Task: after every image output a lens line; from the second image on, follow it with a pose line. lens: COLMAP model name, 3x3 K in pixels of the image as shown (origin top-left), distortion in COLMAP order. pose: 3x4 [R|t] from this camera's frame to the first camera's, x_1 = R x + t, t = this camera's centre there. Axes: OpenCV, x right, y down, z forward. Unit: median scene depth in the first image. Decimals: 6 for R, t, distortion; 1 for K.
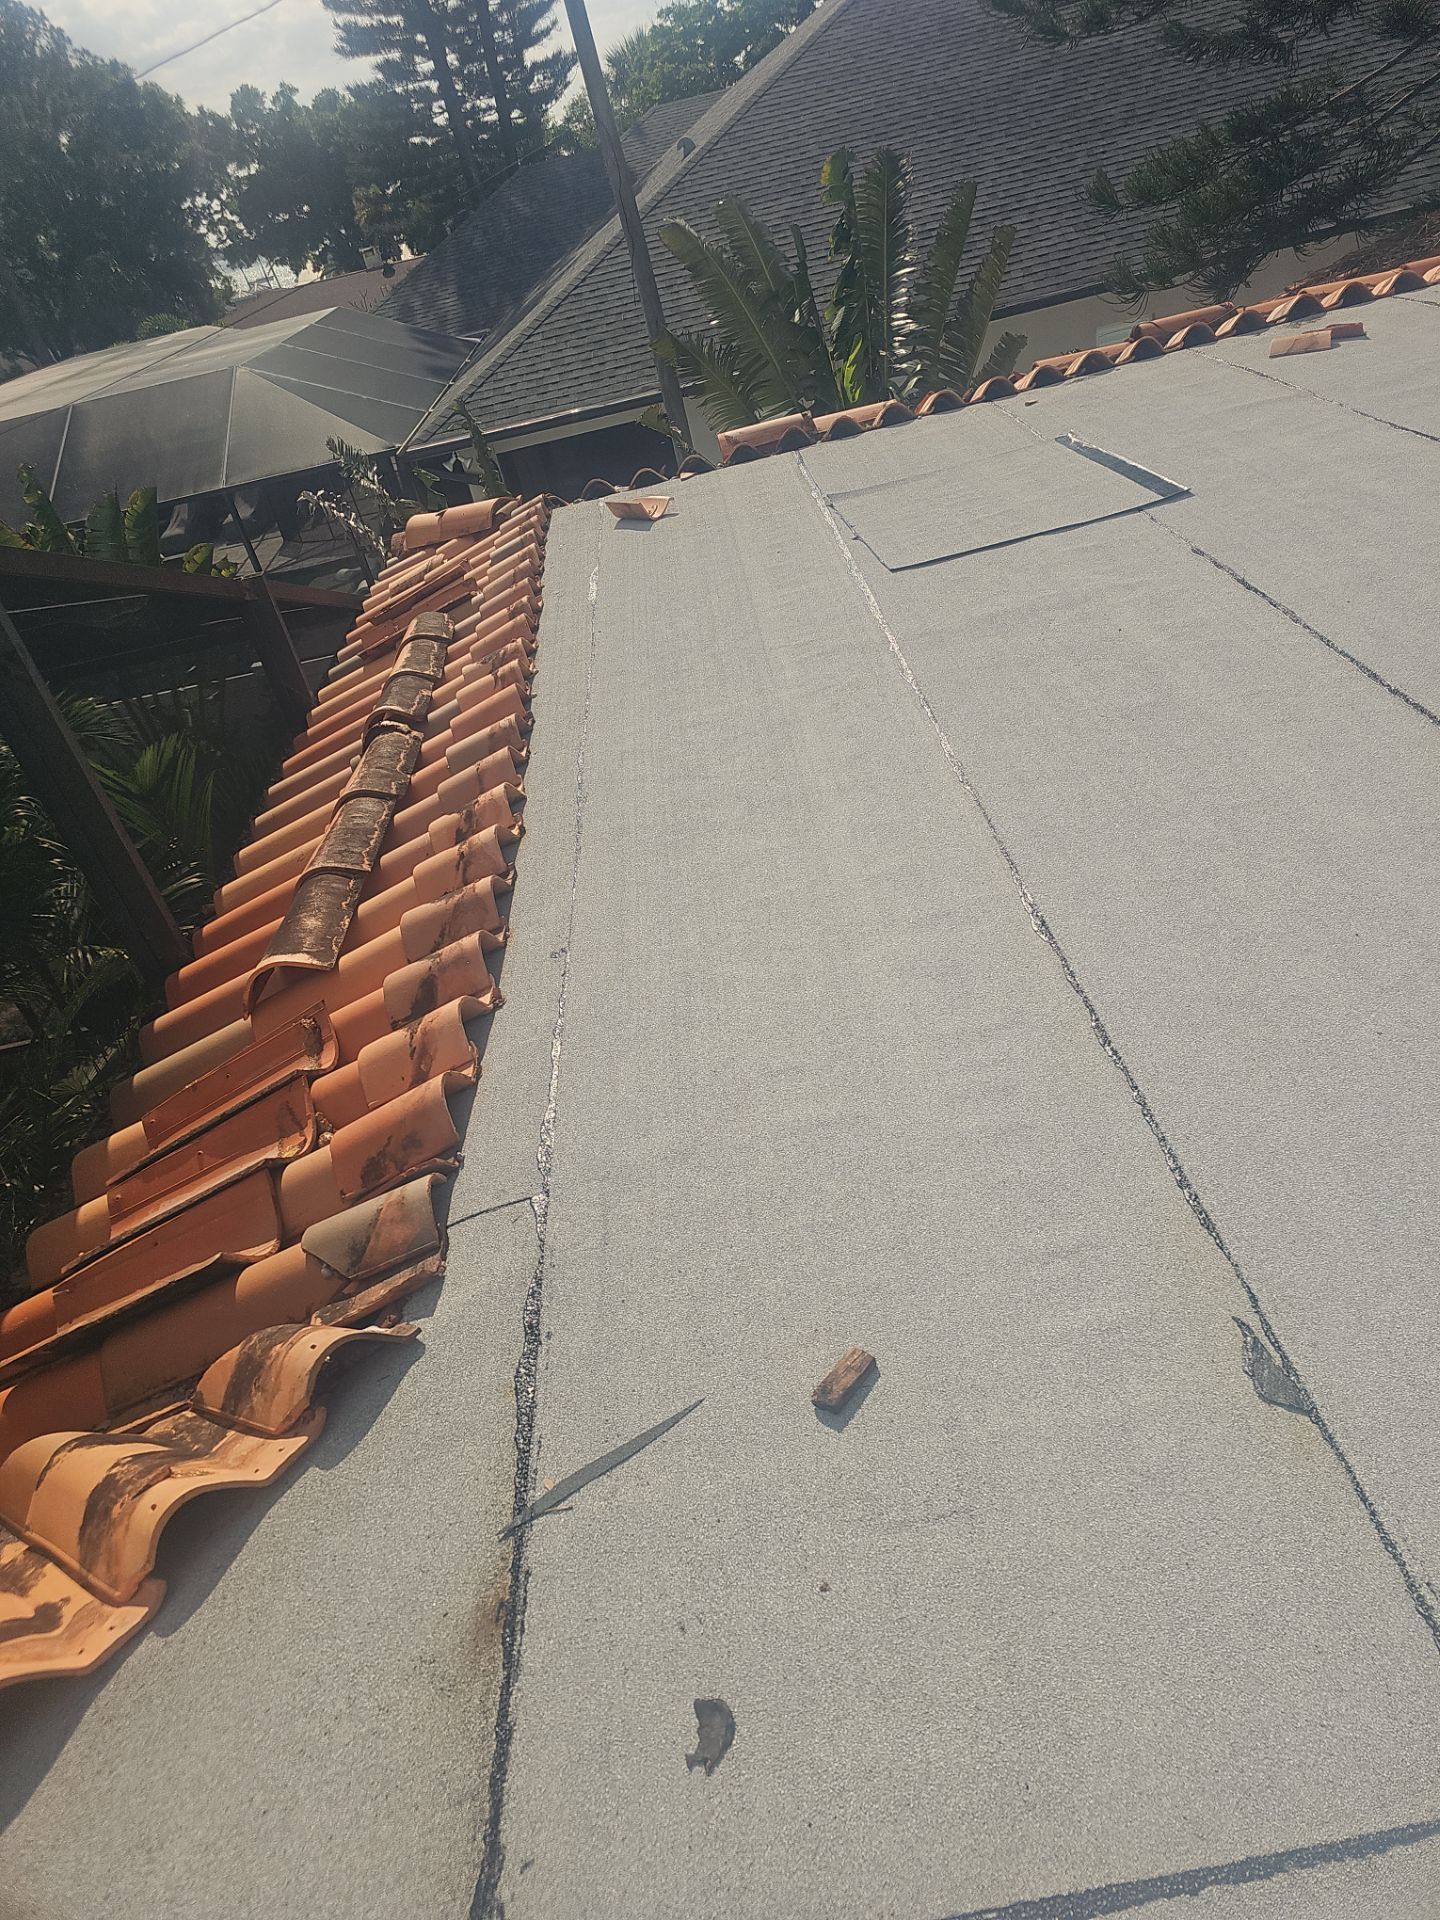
lens RADIAL K [[1293.5, 0, 713.6], [0, 1293.5, 970.6], [0, 0, 1]] dist [0.045272, -0.030714]
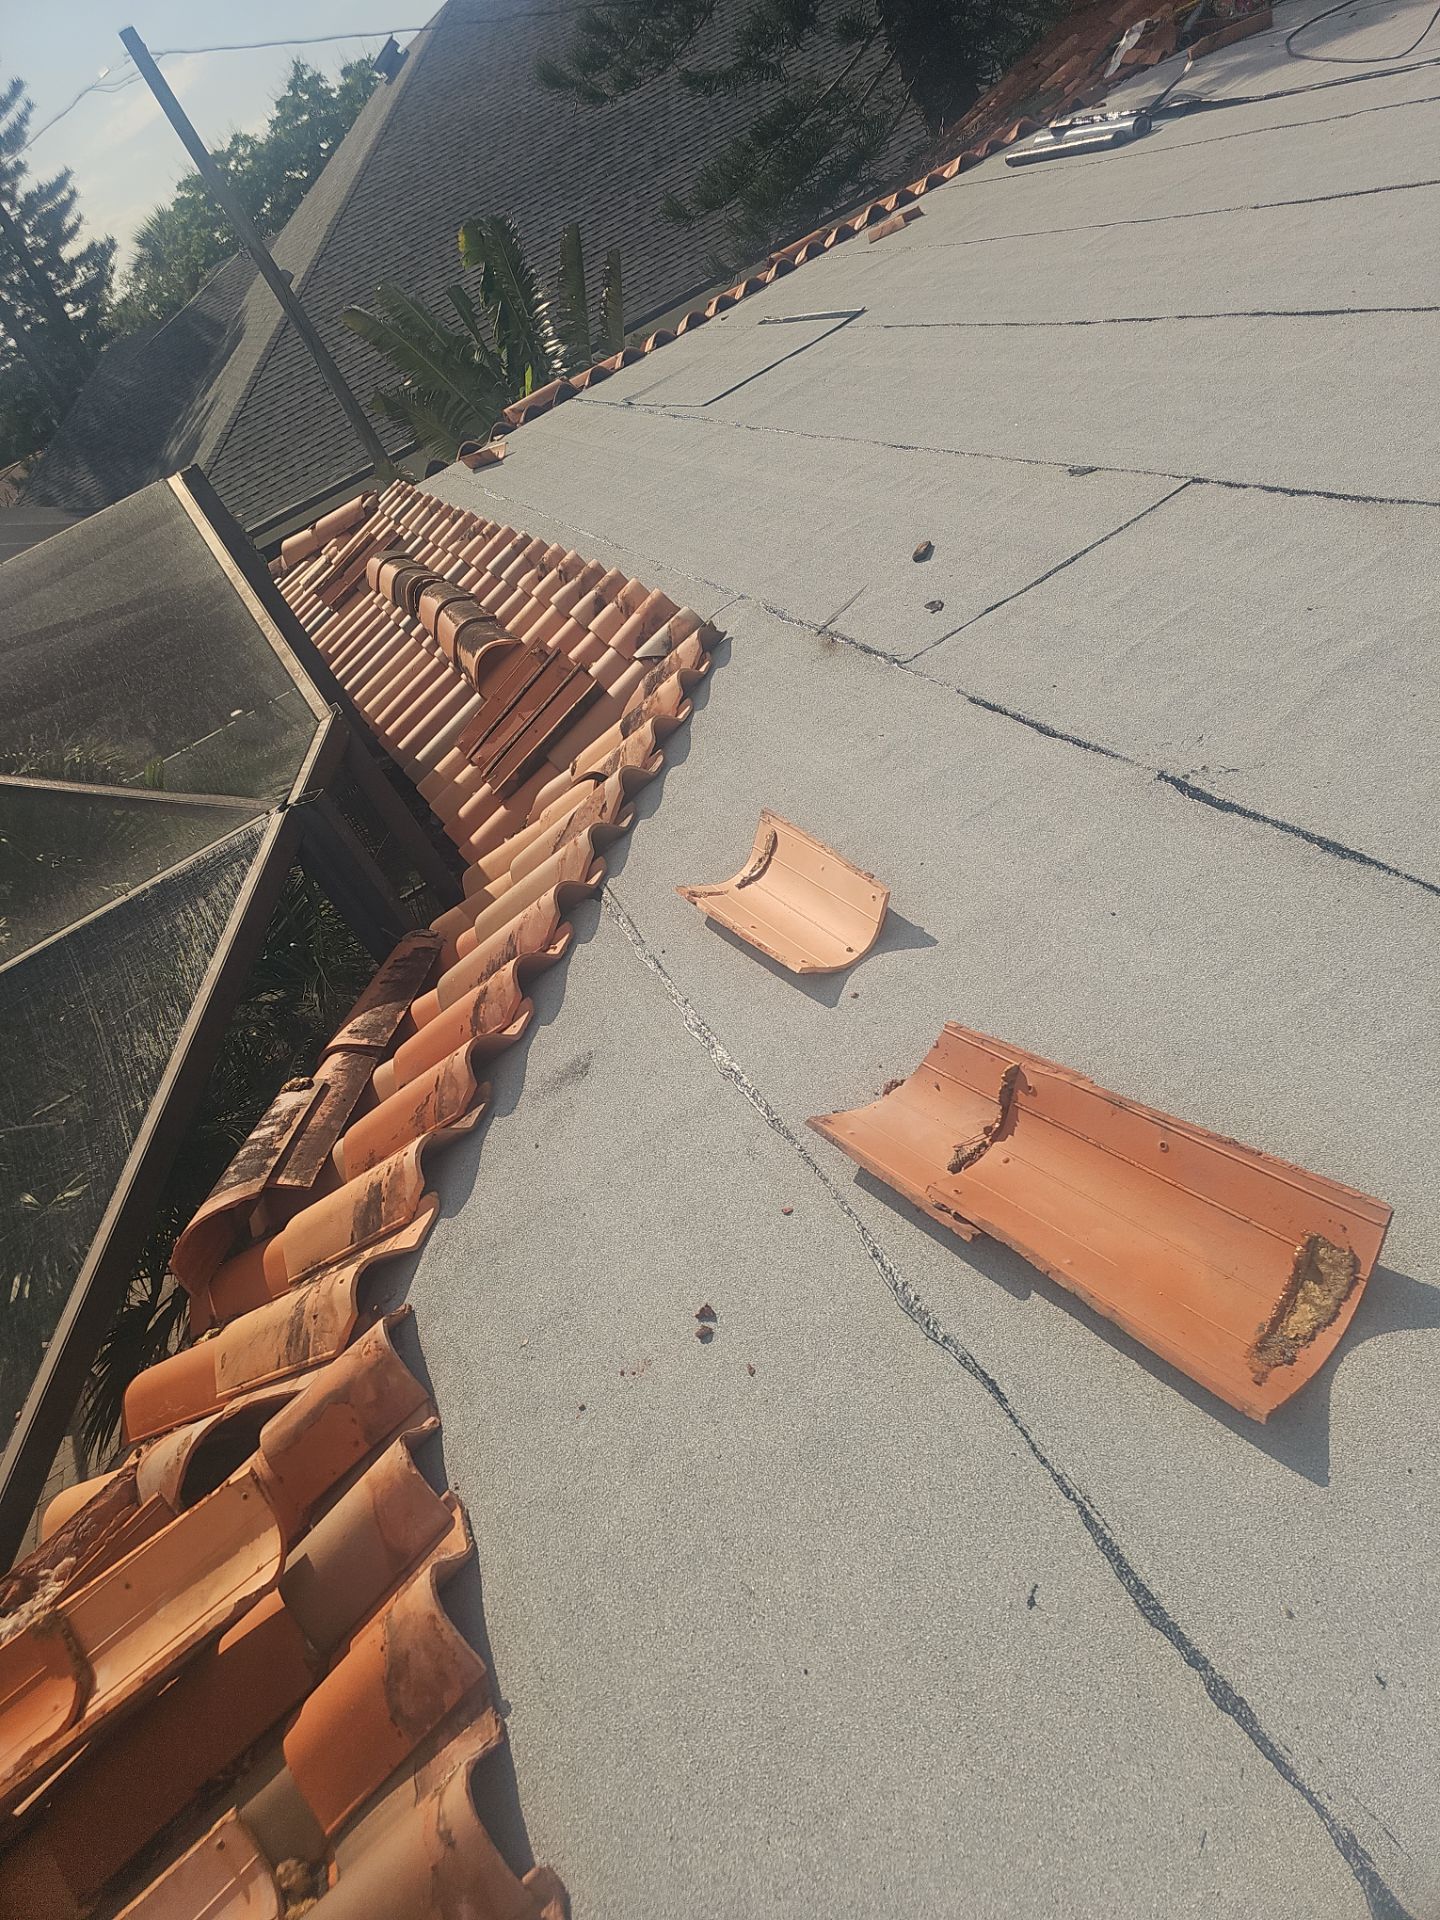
lens RADIAL K [[1293.5, 0, 713.6], [0, 1293.5, 970.6], [0, 0, 1]] dist [0.045272, -0.030714]
pose [[0.927744, -0.329969, 0.174387, -0.127223], [0.339955, 0.939963, -0.030009, 0.136659], [-0.154015, 0.087124, 0.984220, -0.164549]]
